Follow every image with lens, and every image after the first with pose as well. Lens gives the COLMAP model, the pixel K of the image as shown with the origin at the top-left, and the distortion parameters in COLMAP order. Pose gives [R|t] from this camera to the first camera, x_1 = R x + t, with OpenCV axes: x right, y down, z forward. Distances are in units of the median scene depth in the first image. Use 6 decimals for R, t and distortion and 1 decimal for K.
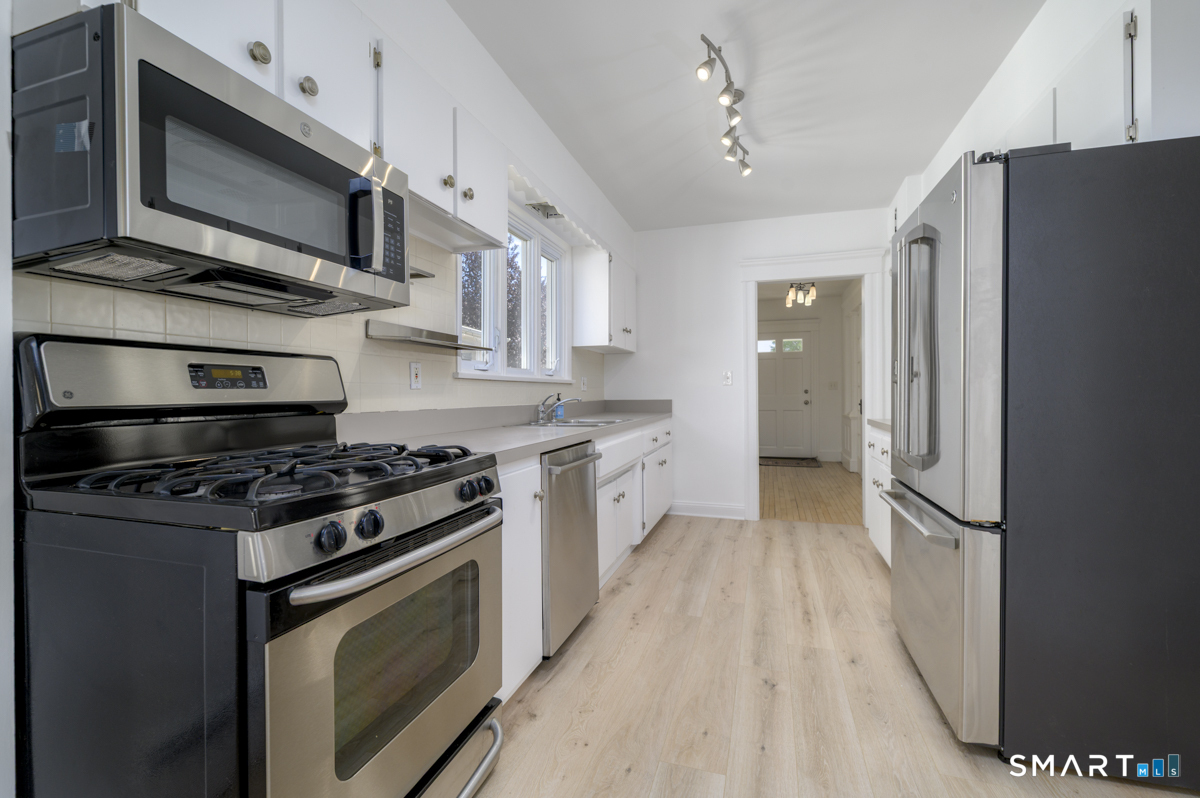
lens RADIAL K [[526.5, 0, 596.4], [0, 526.5, 394.5], [0, 0, 1]] dist [0.000810, -0.000225]
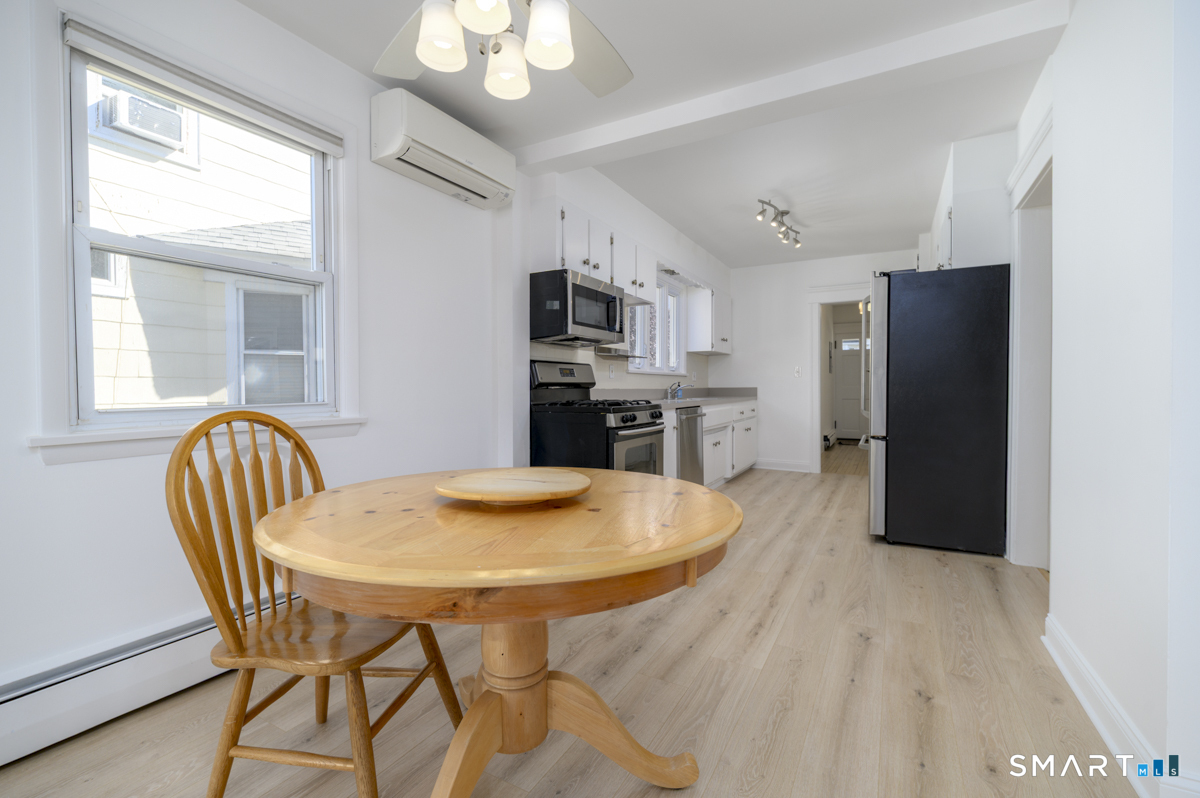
lens RADIAL K [[526.5, 0, 596.4], [0, 526.5, 394.5], [0, 0, 1]] dist [0.000810, -0.000225]
pose [[0.980611, 0.005693, -0.195883, -0.004286], [-0.003368, 0.999920, 0.012199, 0.021654], [0.195937, -0.011303, 0.980551, -0.771929]]
